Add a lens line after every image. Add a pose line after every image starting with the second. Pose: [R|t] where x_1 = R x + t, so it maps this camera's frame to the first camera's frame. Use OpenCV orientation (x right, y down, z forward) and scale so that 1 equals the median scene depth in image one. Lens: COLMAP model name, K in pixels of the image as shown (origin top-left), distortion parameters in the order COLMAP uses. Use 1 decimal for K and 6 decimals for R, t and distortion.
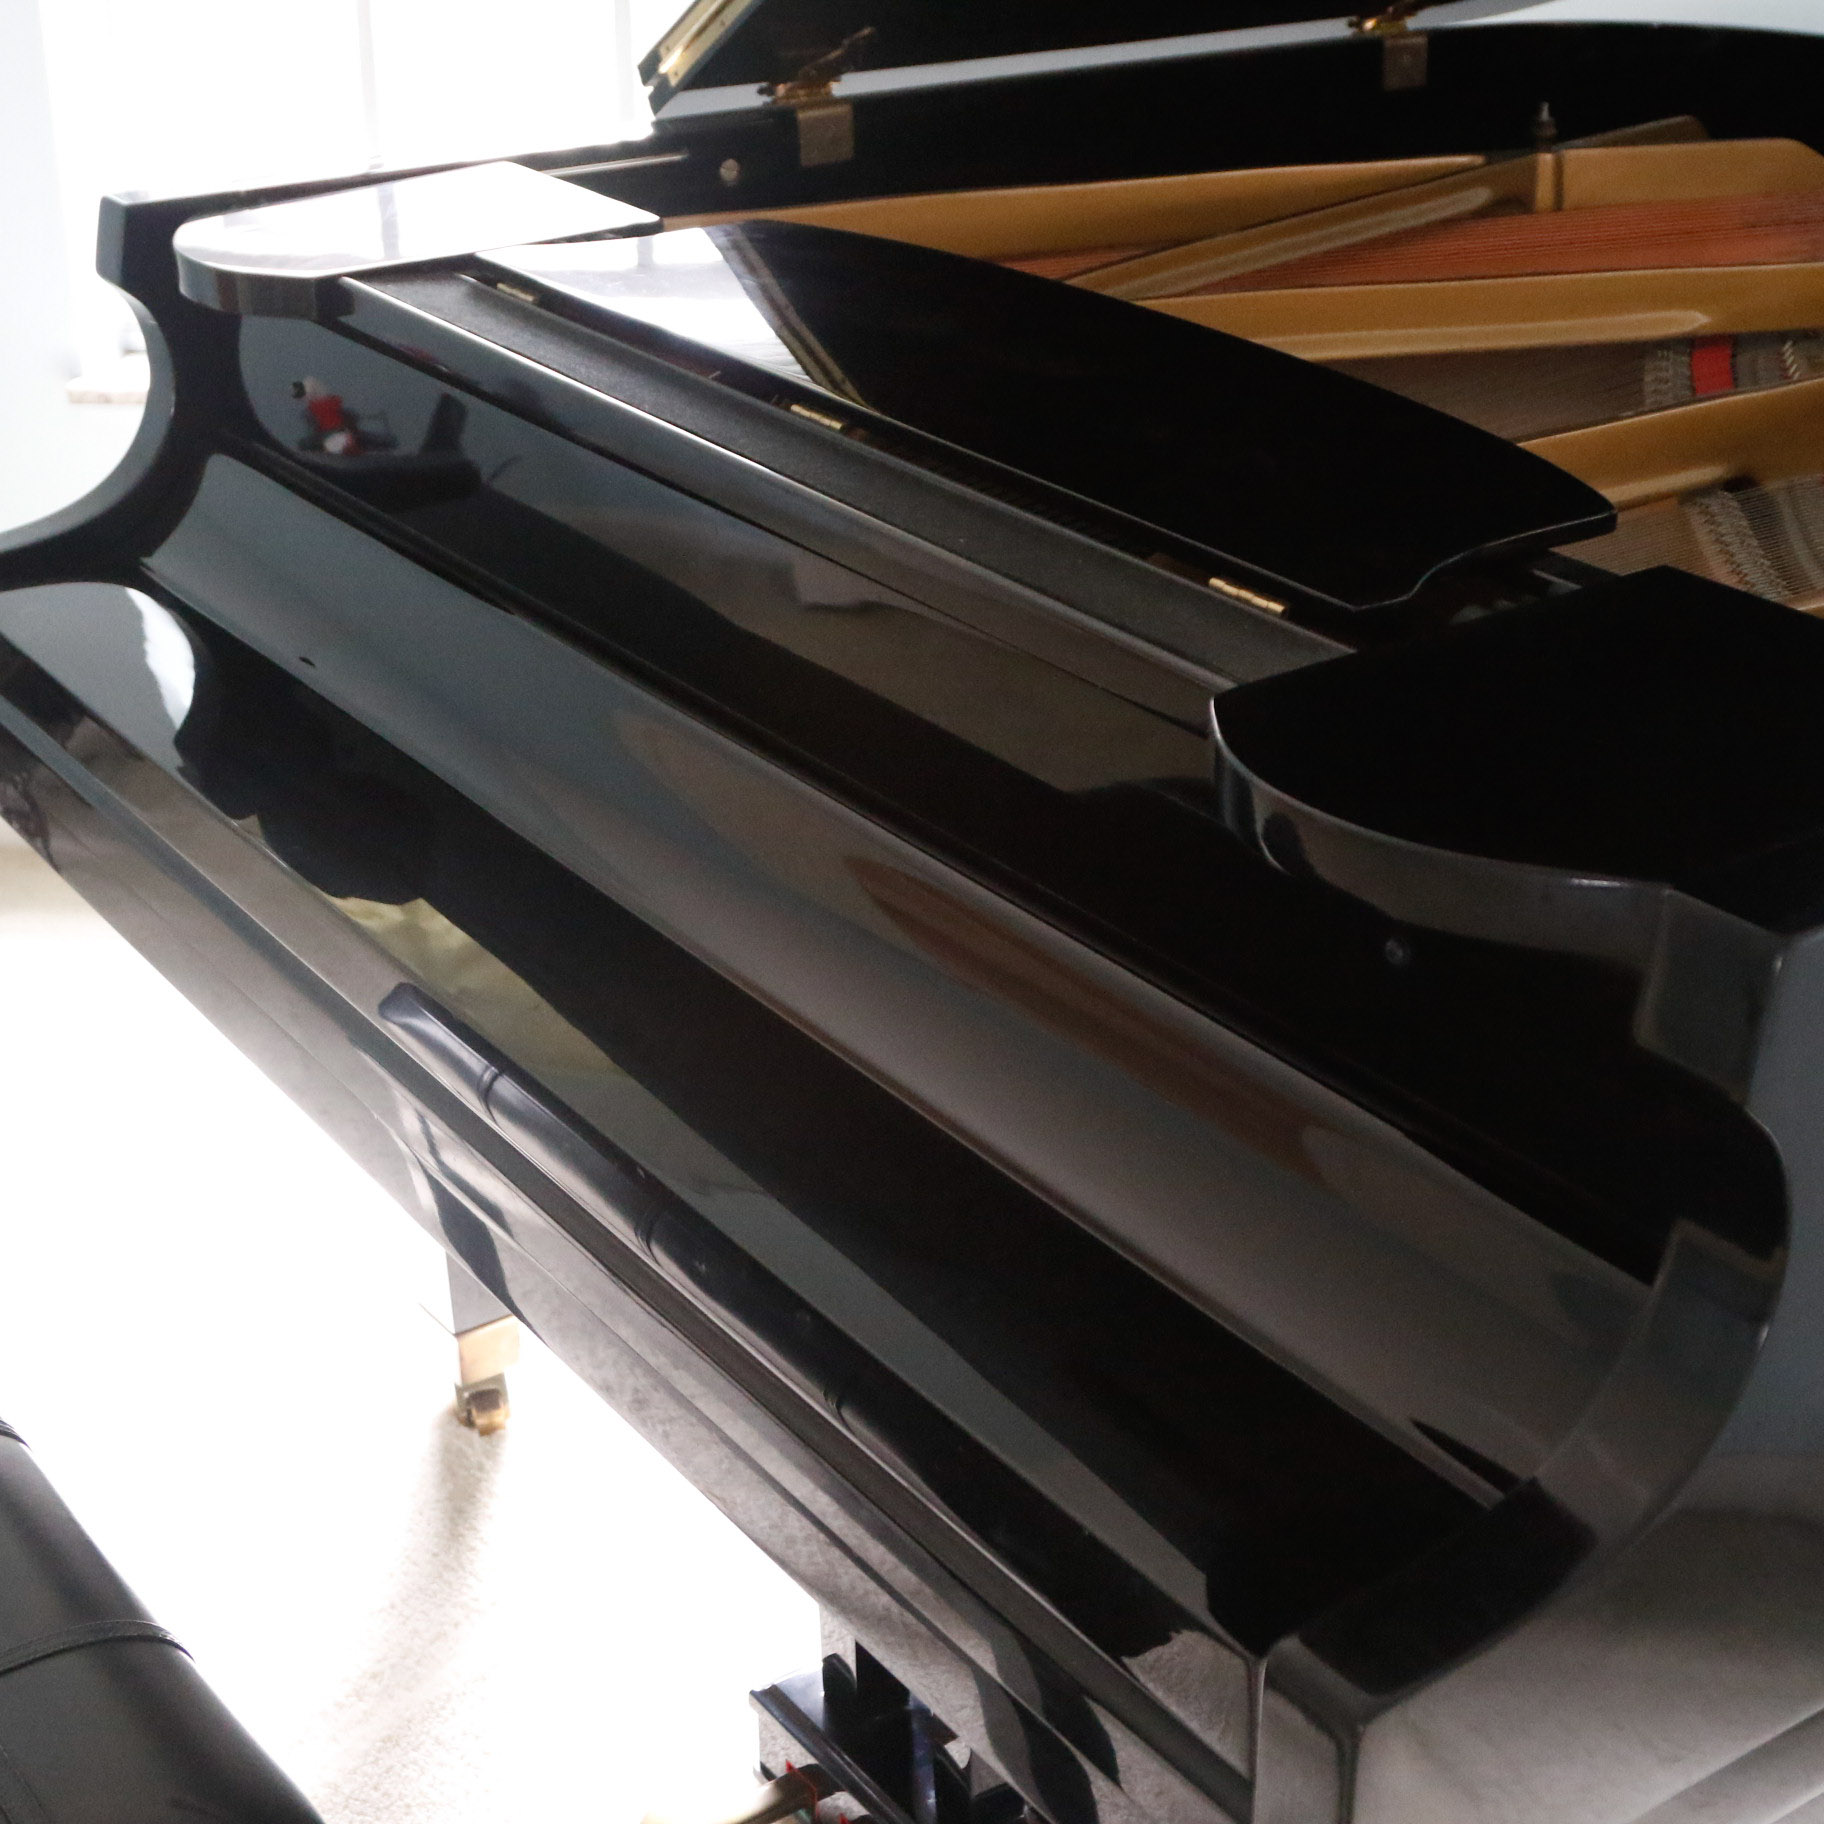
lens RADIAL K [[2987.9, 0, 924.3], [0, 2987.9, 918.5], [0, 0, 1]] dist [-0.118161, -0.015002]
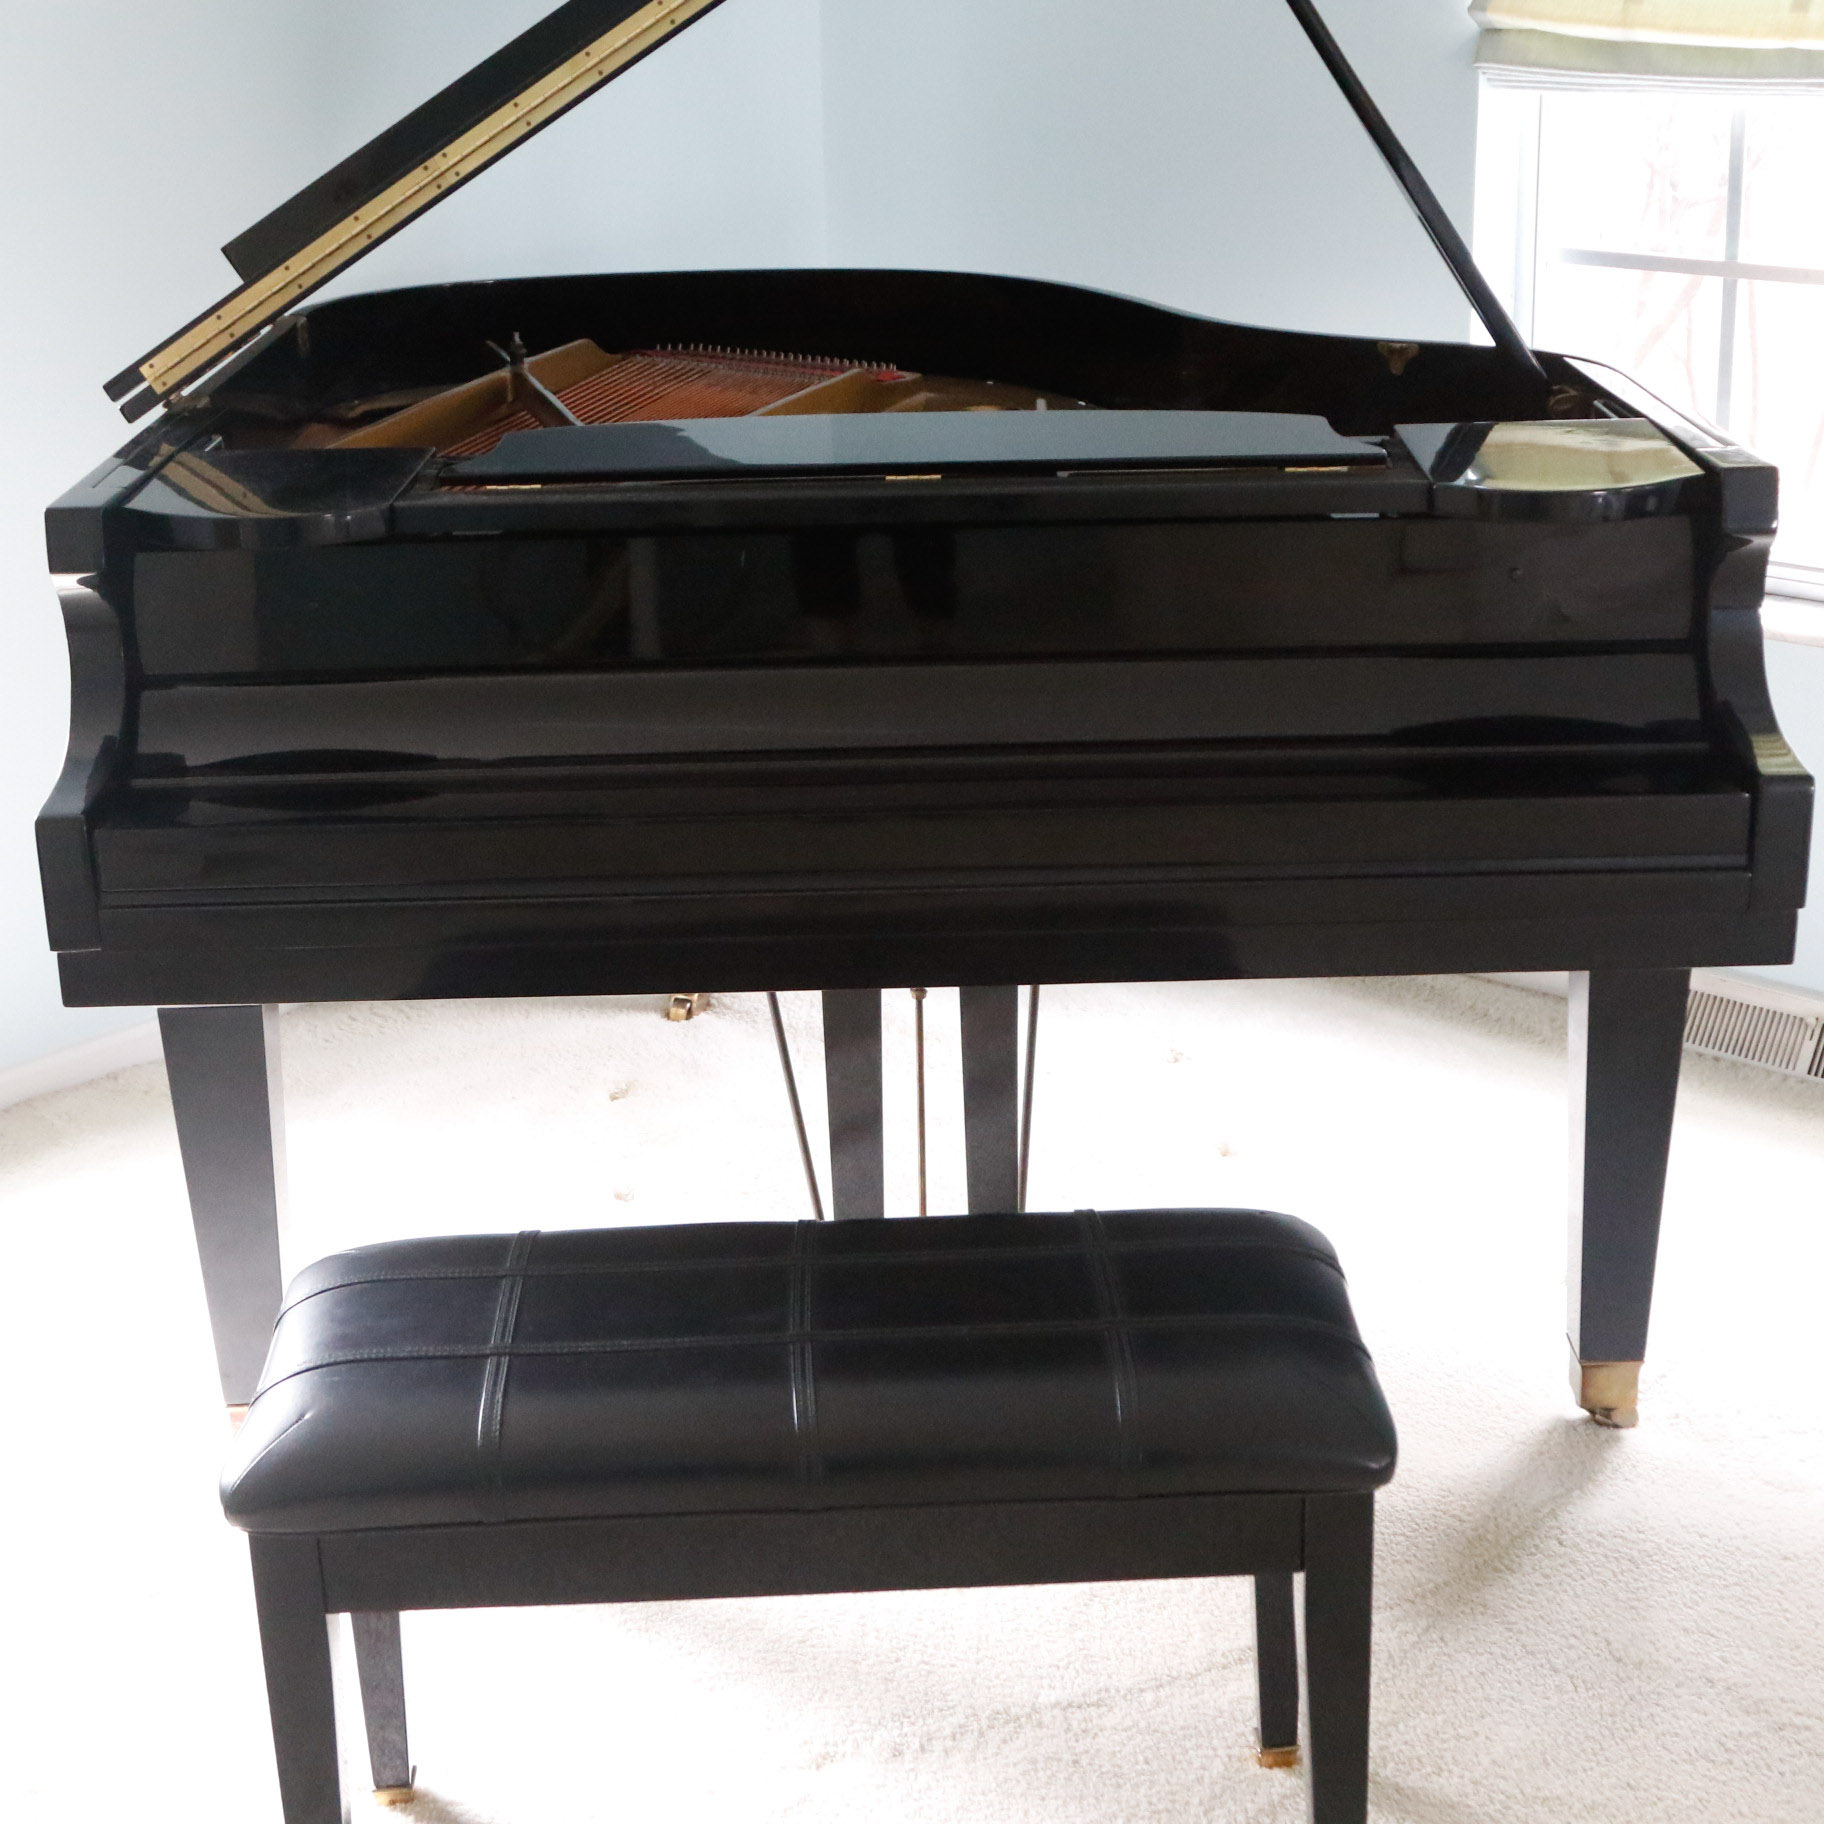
lens RADIAL K [[2987.9, 0, 924.3], [0, 2987.9, 918.5], [0, 0, 1]] dist [-0.118161, -0.015002]
pose [[0.558221, -0.278352, 0.781607, -0.961346], [0.370864, 0.926406, 0.065049, -0.027576], [-0.742192, 0.253558, 0.620370, 0.007192]]
